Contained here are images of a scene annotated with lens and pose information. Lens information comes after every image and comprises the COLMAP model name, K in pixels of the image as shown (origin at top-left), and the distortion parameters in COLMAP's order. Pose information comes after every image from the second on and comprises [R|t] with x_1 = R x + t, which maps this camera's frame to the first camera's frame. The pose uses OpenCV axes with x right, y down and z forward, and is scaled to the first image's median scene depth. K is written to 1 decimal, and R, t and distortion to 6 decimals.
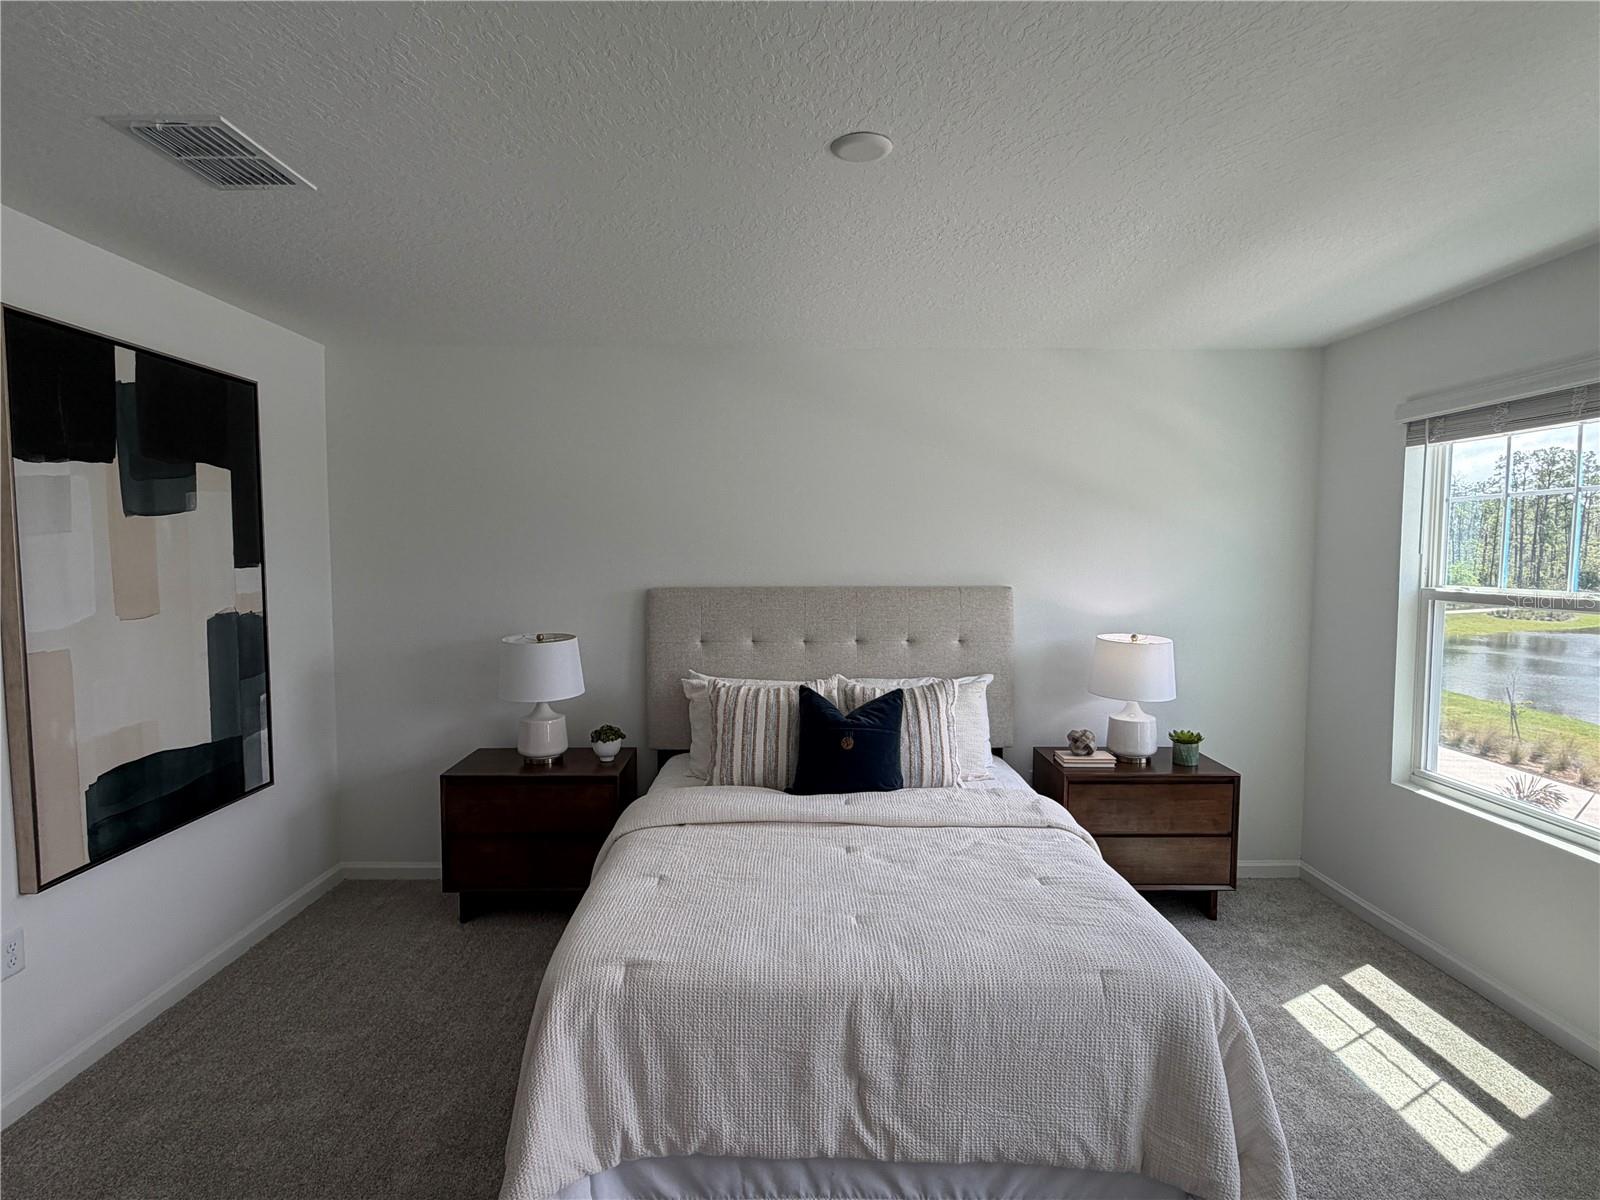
lens RADIAL K [[852.6, 0, 800.0], [0, 852.6, 600.0], [0, 0, 1]] dist [0.001174, 0.000175]
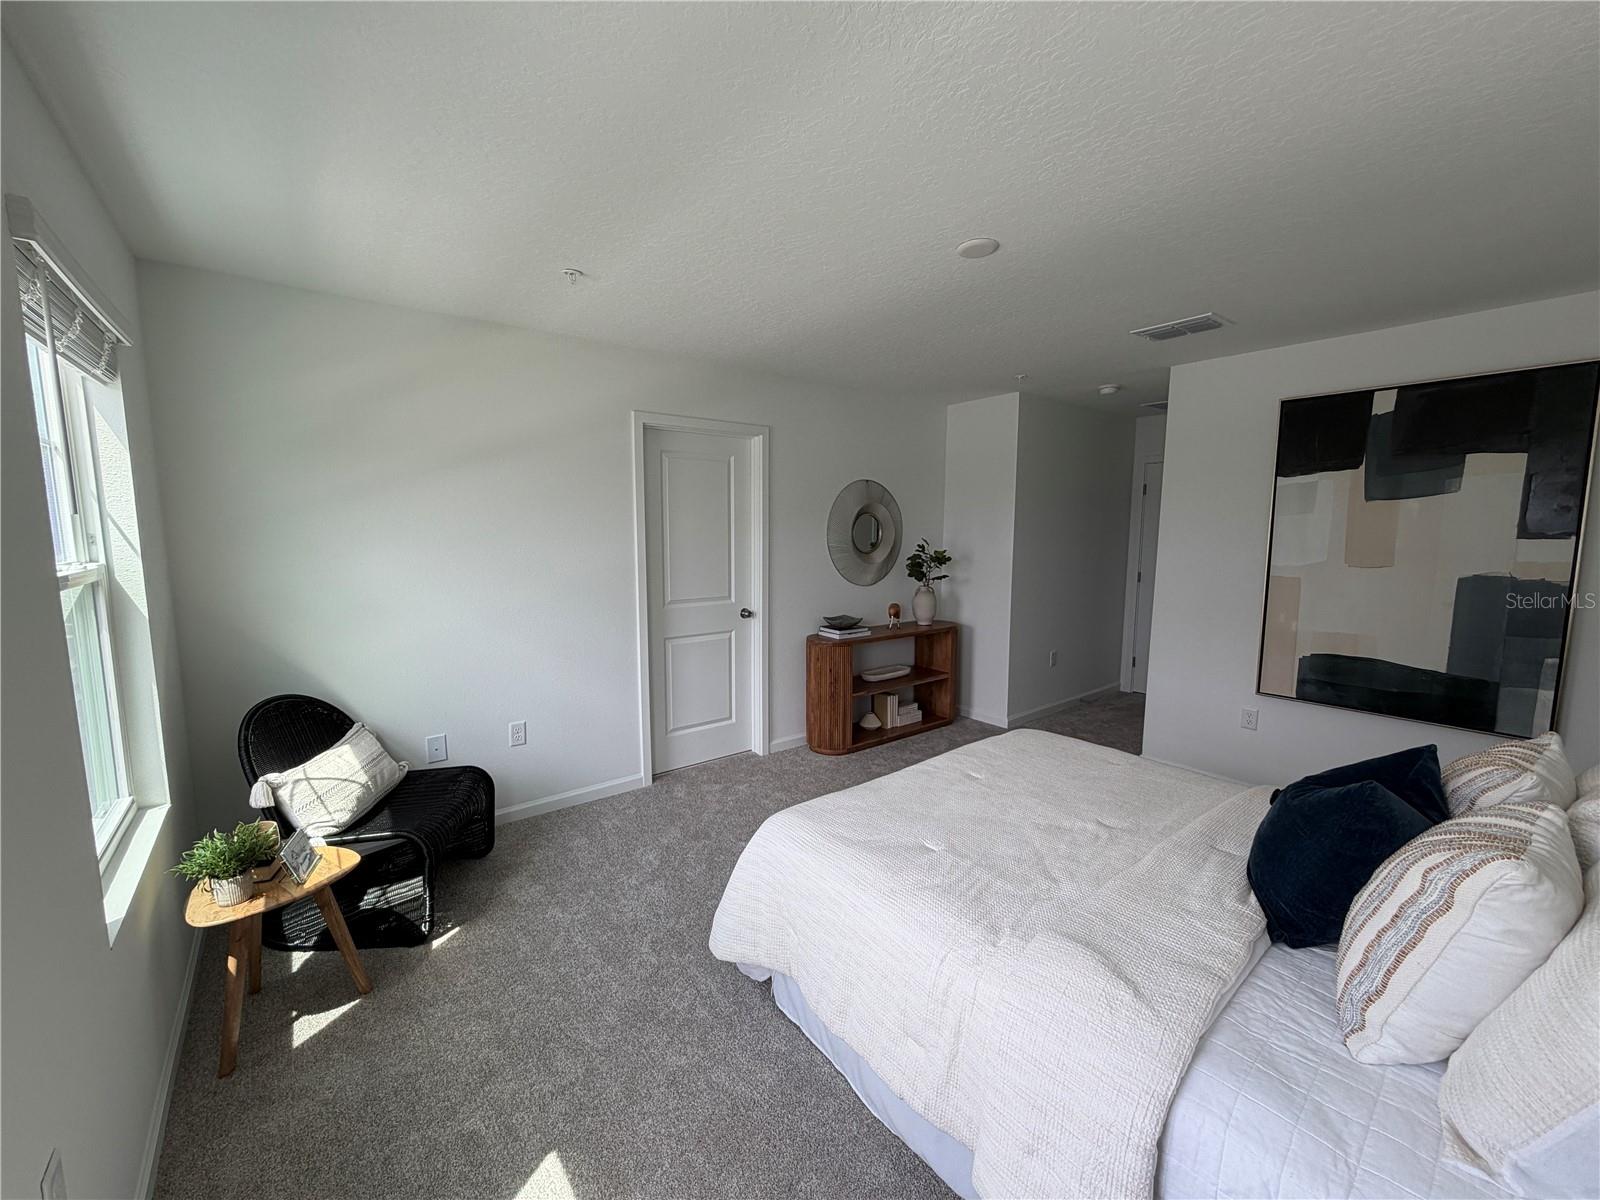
lens RADIAL K [[640.3, 0, 800.7], [0, 640.3, 596.4], [0, 0, 1]] dist [0.002289, -0.000093]
pose [[-0.790755, 0.062937, -0.608889, 0.654198], [-0.041380, 0.986929, 0.155753, -0.056952], [0.610732, 0.148359, -0.777815, 1.123744]]
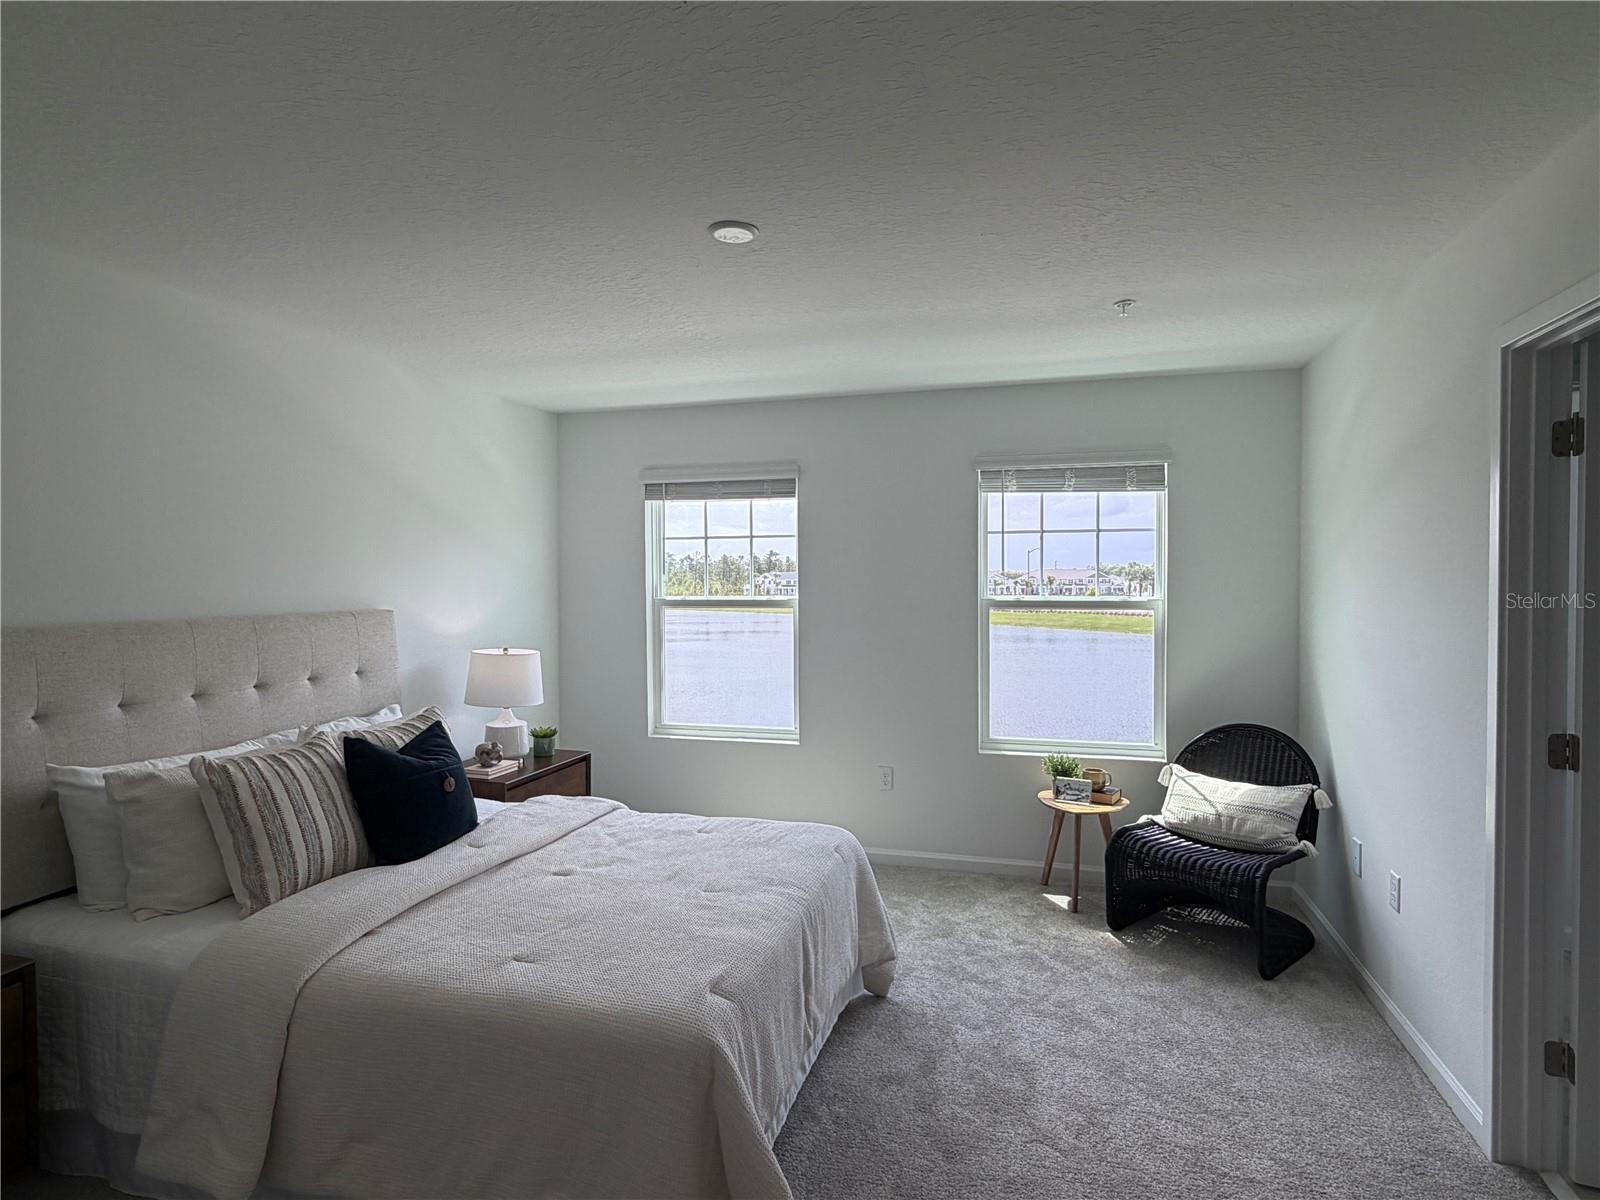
lens RADIAL K [[871.5, 0, 800.0], [0, 871.5, 600.0], [0, 0, 1]] dist [0.012881, 0.001167]
pose [[0.287280, -0.022511, 0.957582, -0.686958], [0.061746, 0.998080, 0.004939, -0.004500], [-0.955854, 0.057707, 0.288118, 0.373143]]
